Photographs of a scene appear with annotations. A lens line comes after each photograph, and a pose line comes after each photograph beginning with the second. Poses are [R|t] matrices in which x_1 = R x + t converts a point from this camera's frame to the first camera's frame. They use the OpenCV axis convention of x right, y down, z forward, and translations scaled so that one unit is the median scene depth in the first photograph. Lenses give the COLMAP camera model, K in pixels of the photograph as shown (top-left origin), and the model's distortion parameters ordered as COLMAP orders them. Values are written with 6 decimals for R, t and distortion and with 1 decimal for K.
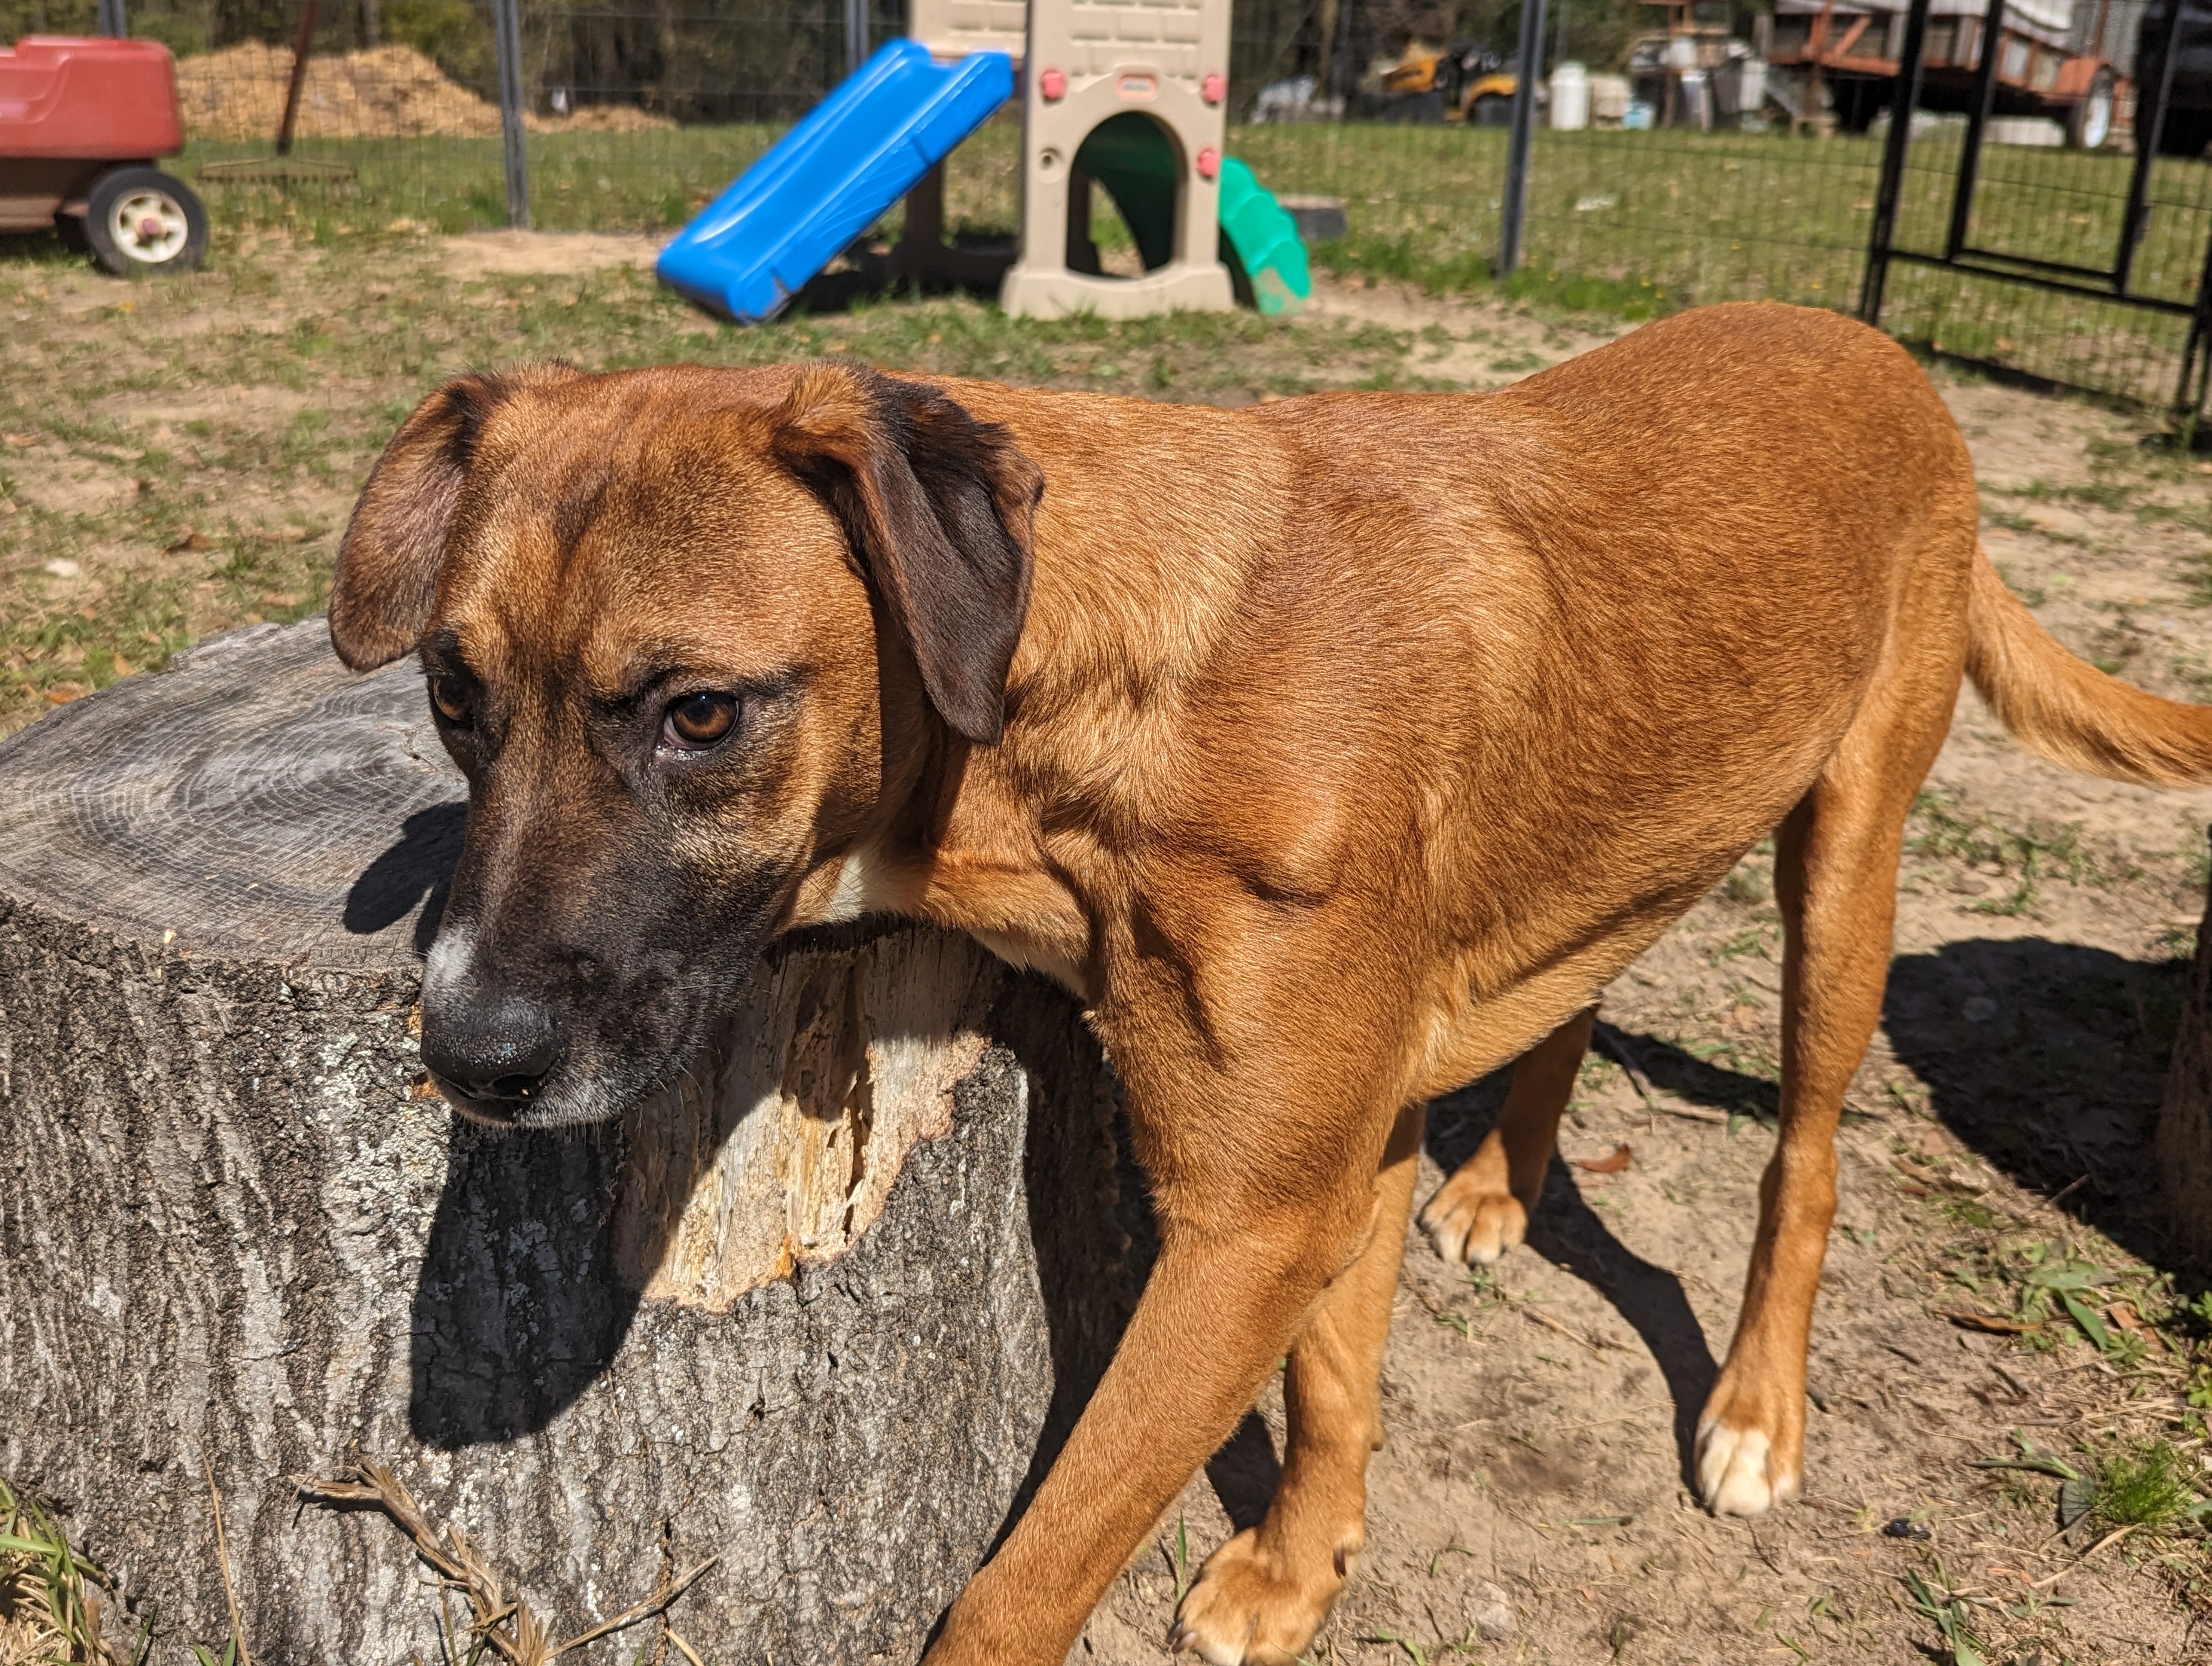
lens RADIAL K [[2113.1, 0, 1101.0], [0, 2113.1, 820.5], [0, 0, 1]] dist [0.036655, -0.013622]
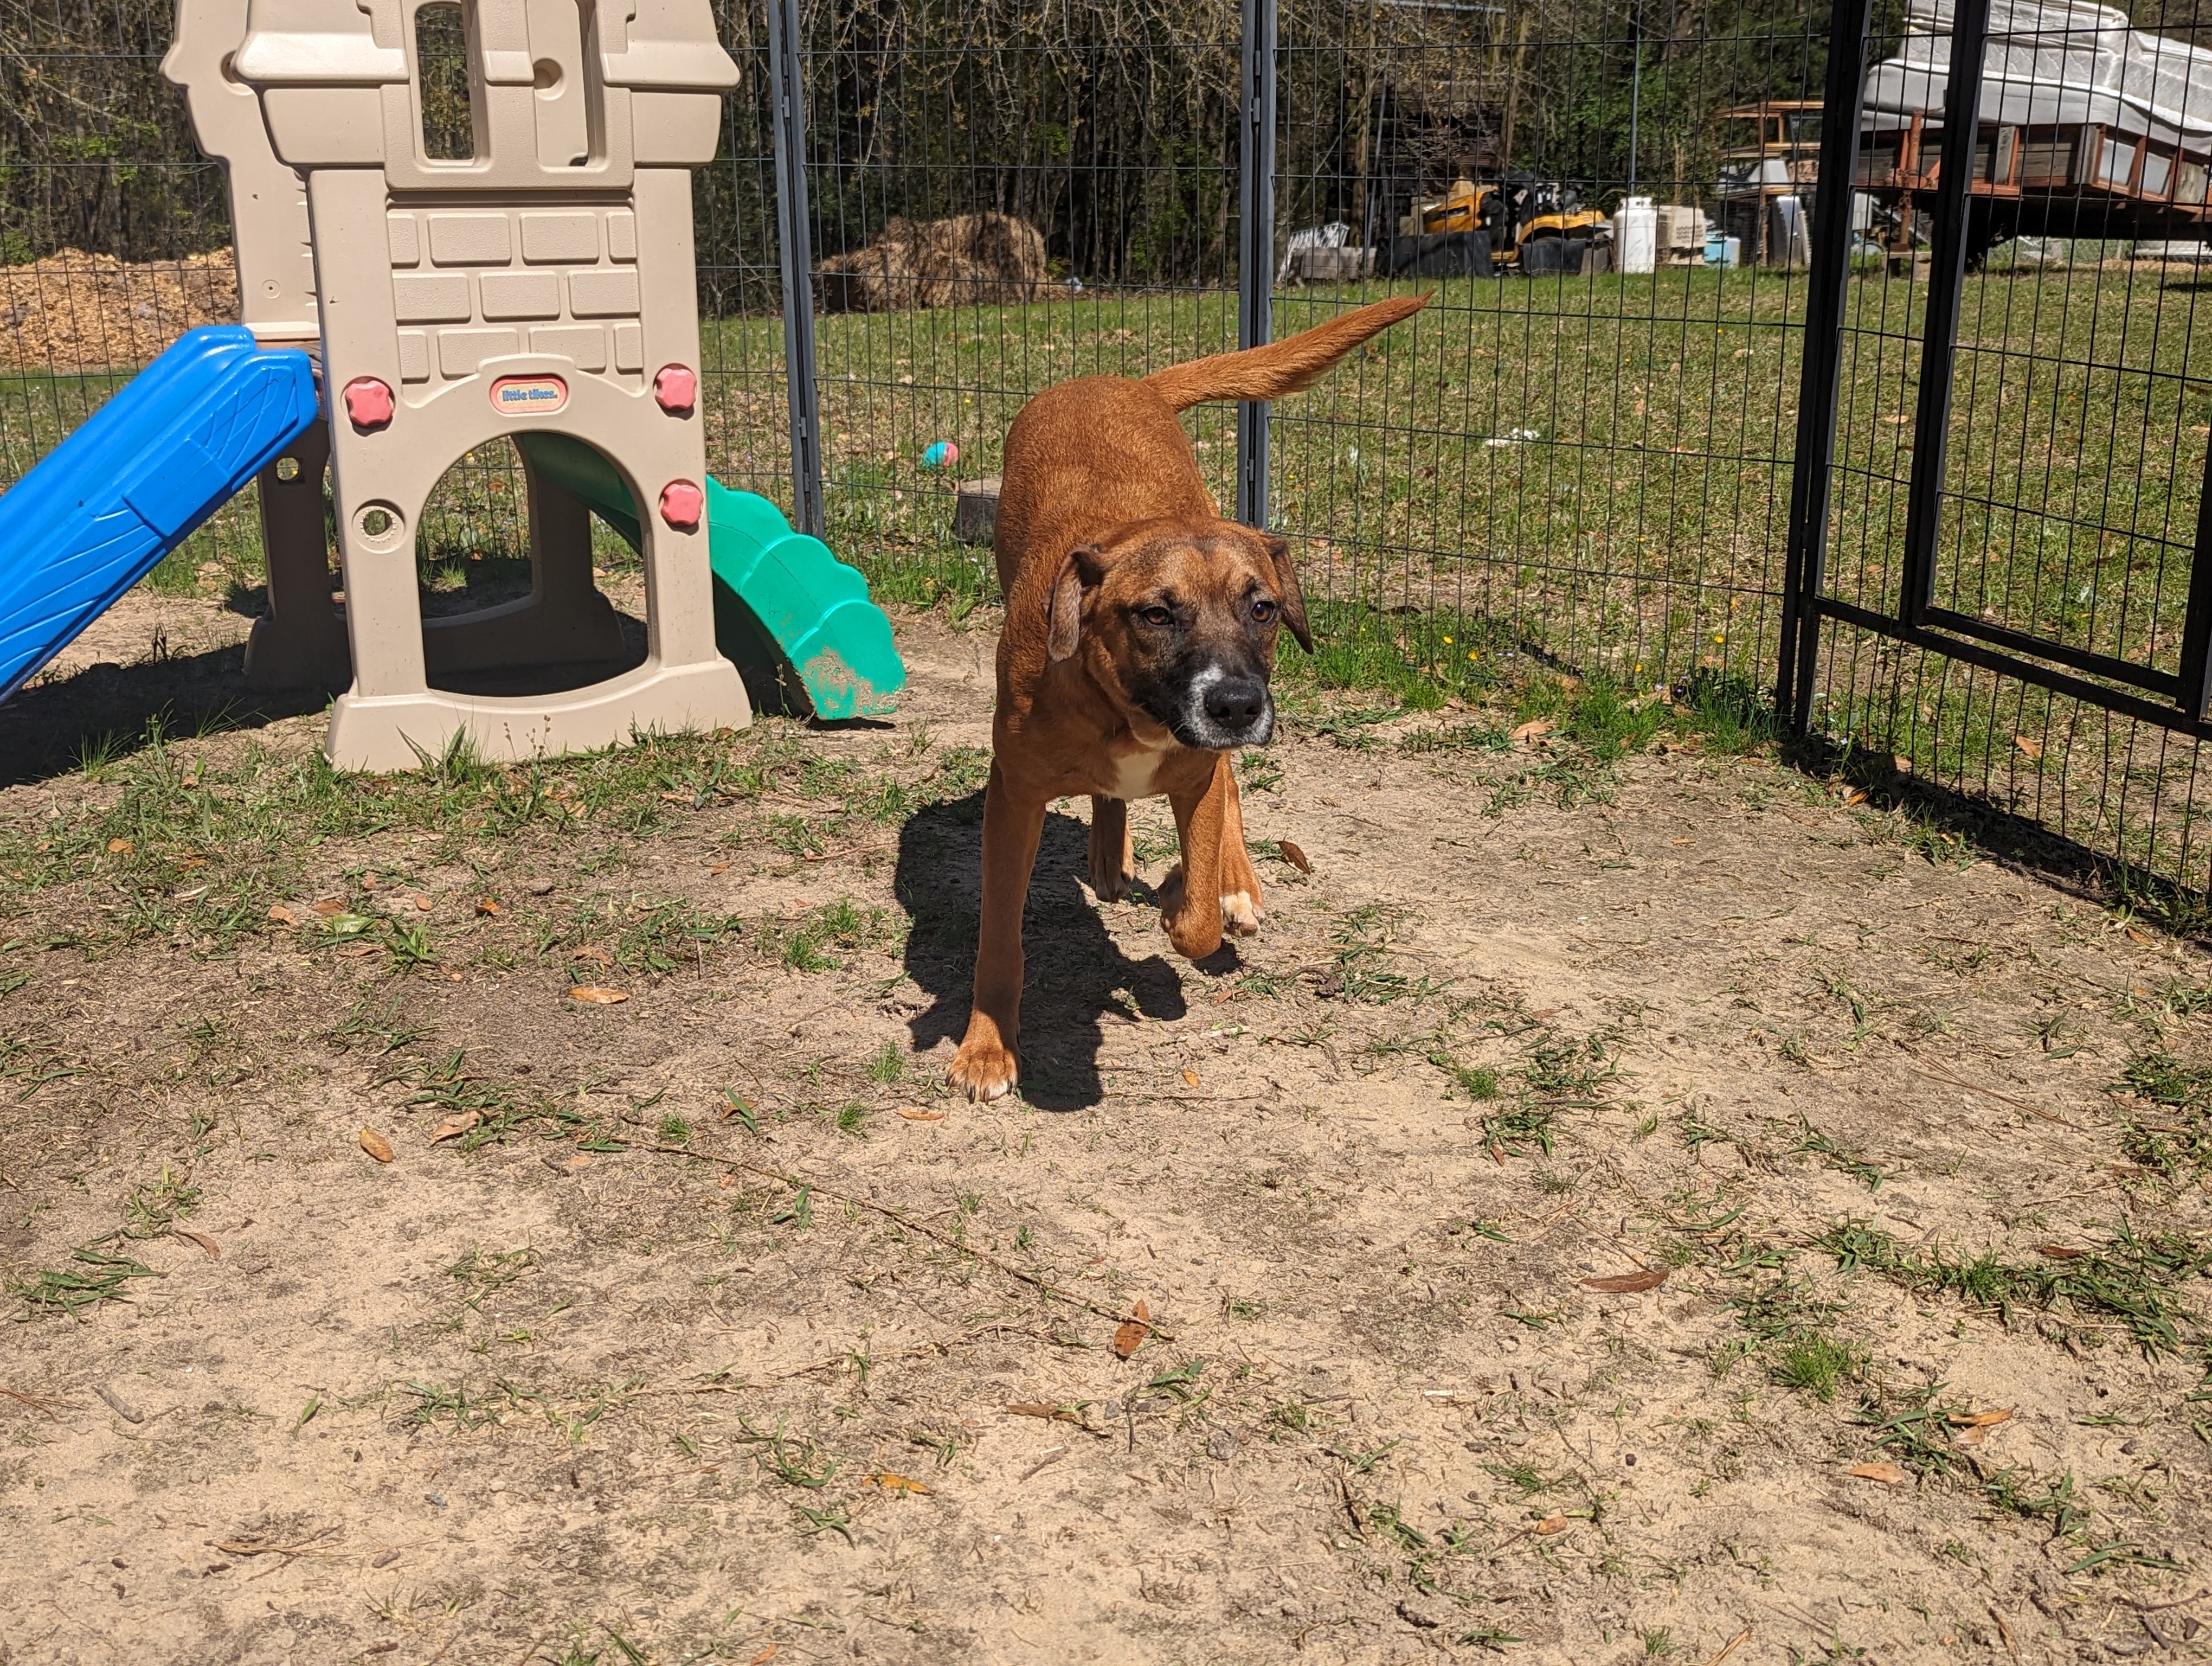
lens RADIAL K [[2113.1, 0, 1101.0], [0, 2113.1, 820.5], [0, 0, 1]] dist [0.036655, -0.013622]
pose [[0.996582, -0.018210, -0.080579, 0.799212], [0.014089, 0.998578, -0.051417, -0.659628], [0.081401, 0.050105, 0.995421, 1.433693]]
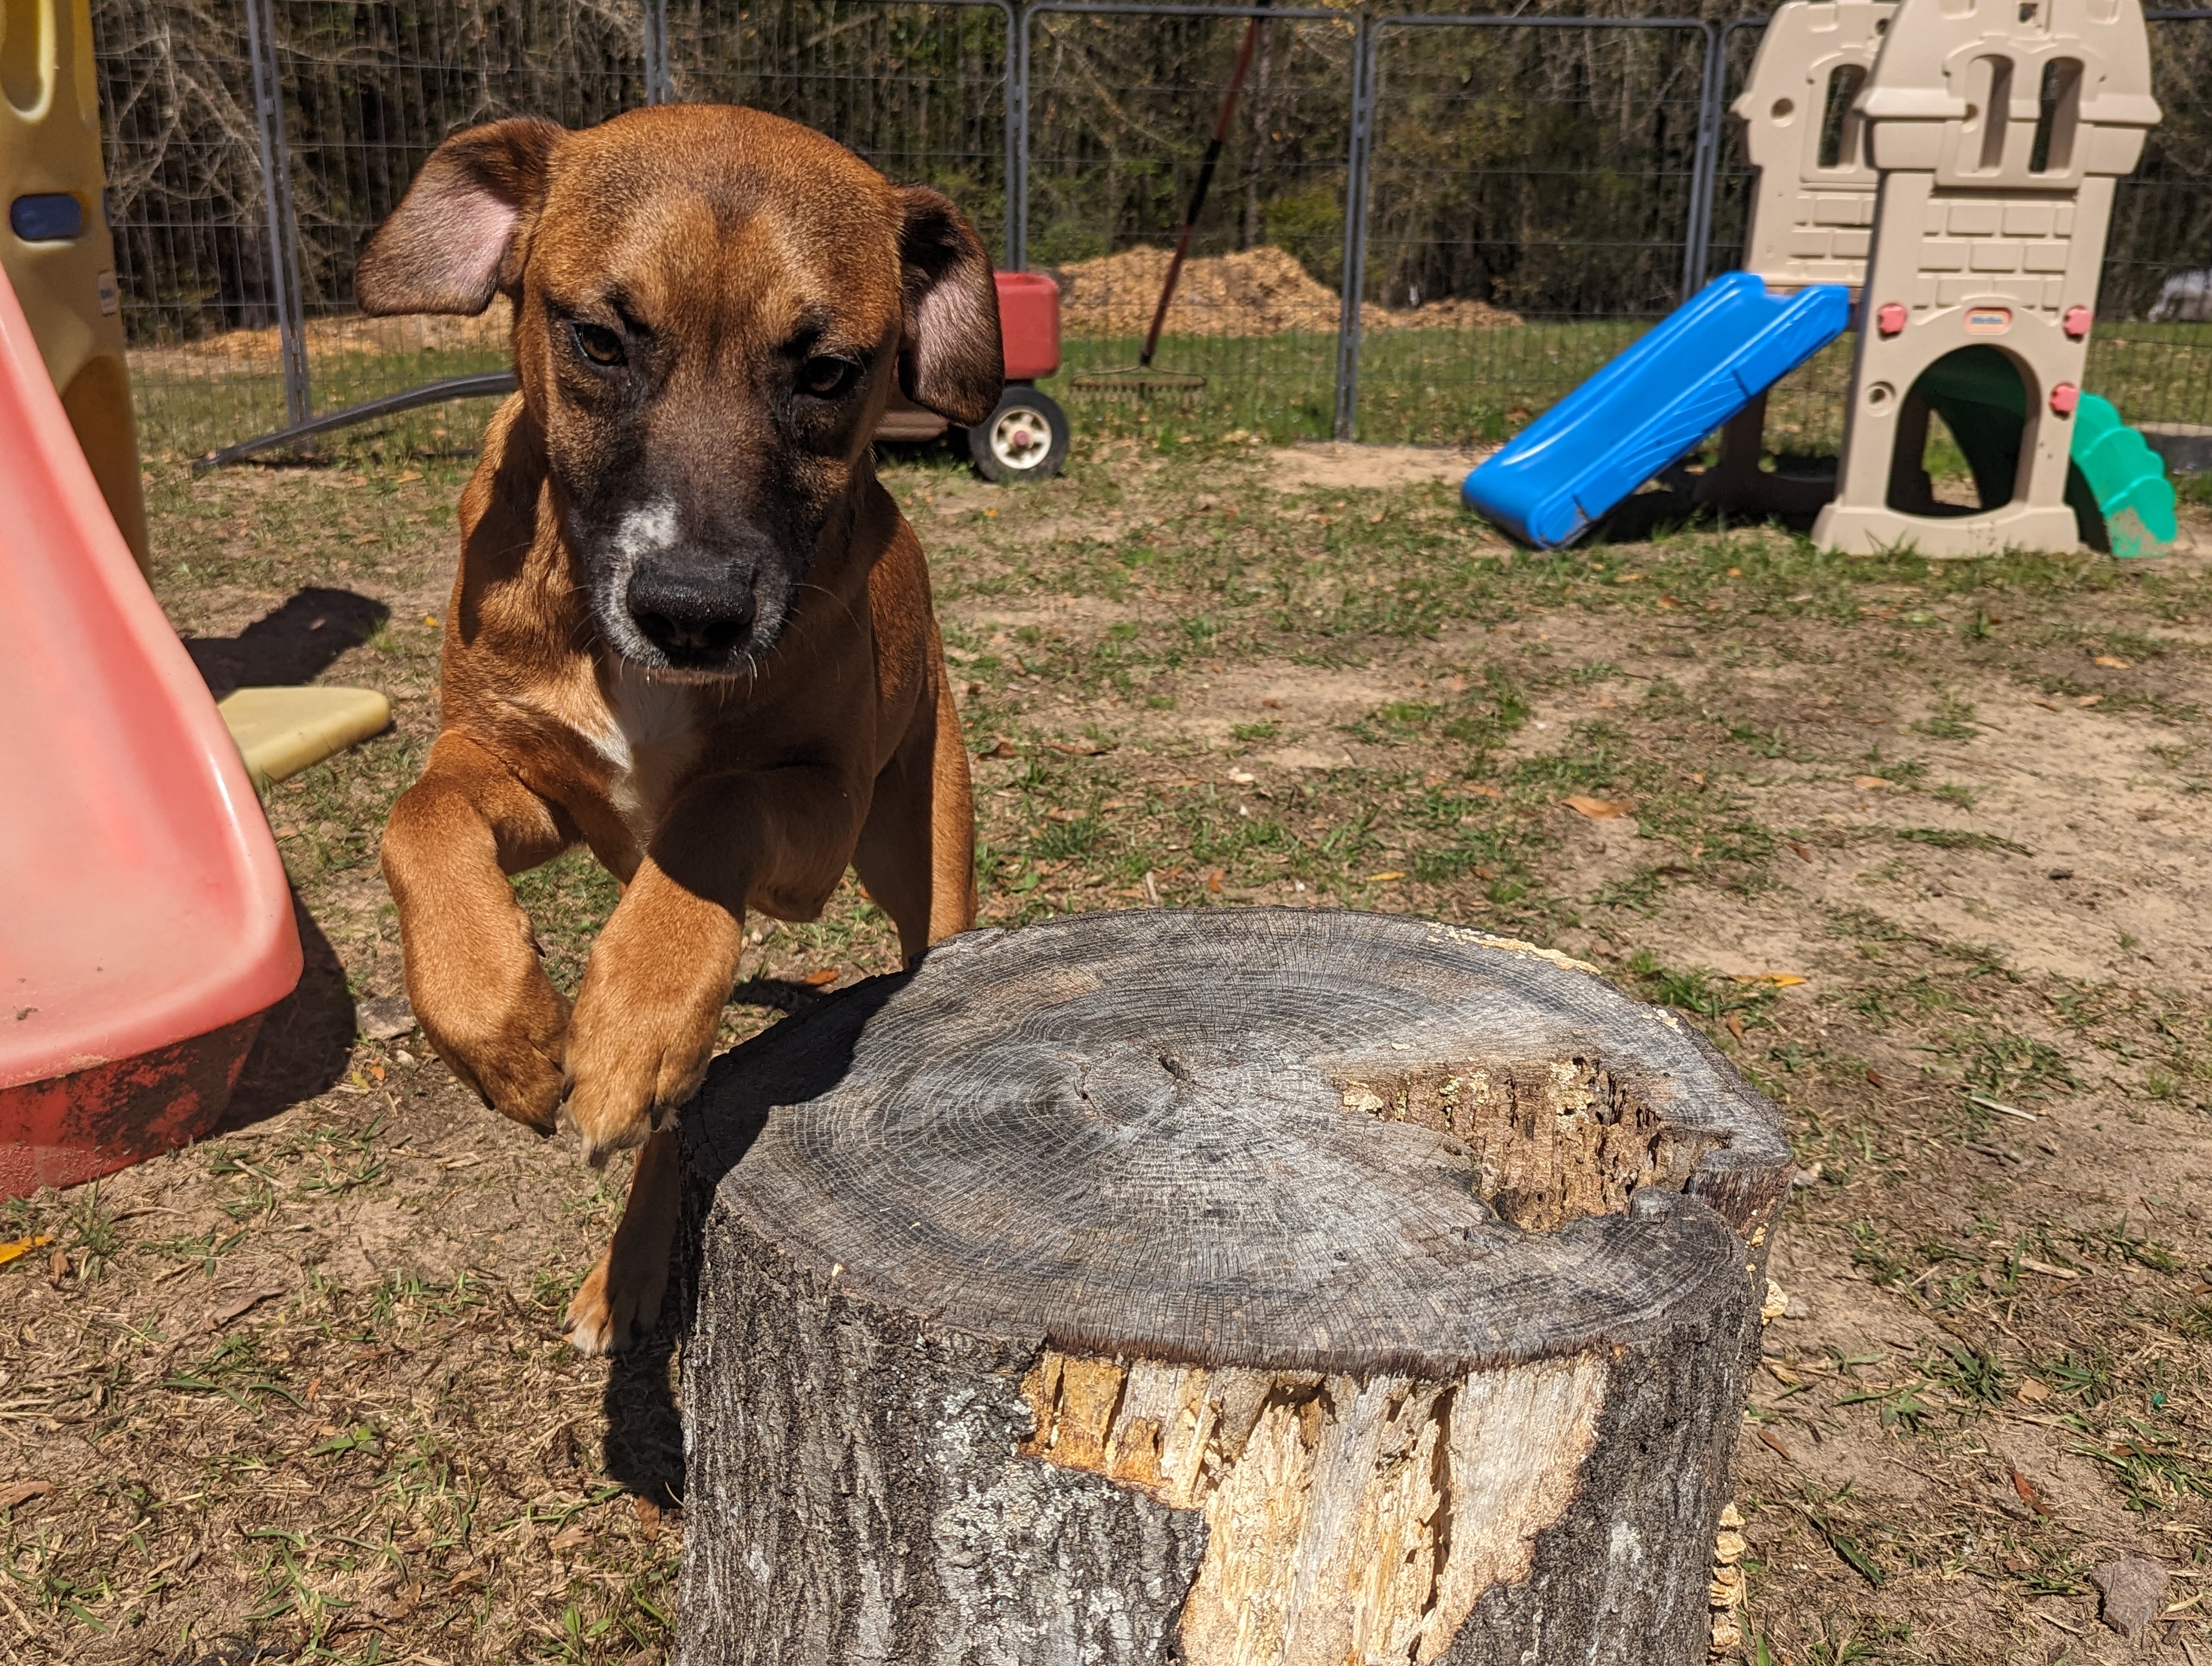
lens RADIAL K [[2113.1, 0, 1101.0], [0, 2113.1, 820.5], [0, 0, 1]] dist [0.036655, -0.013622]
pose [[0.927545, 0.095133, -0.361399, 0.050678], [-0.121646, 0.991248, -0.051278, -0.095255], [0.353357, 0.091525, 0.931000, -0.012459]]
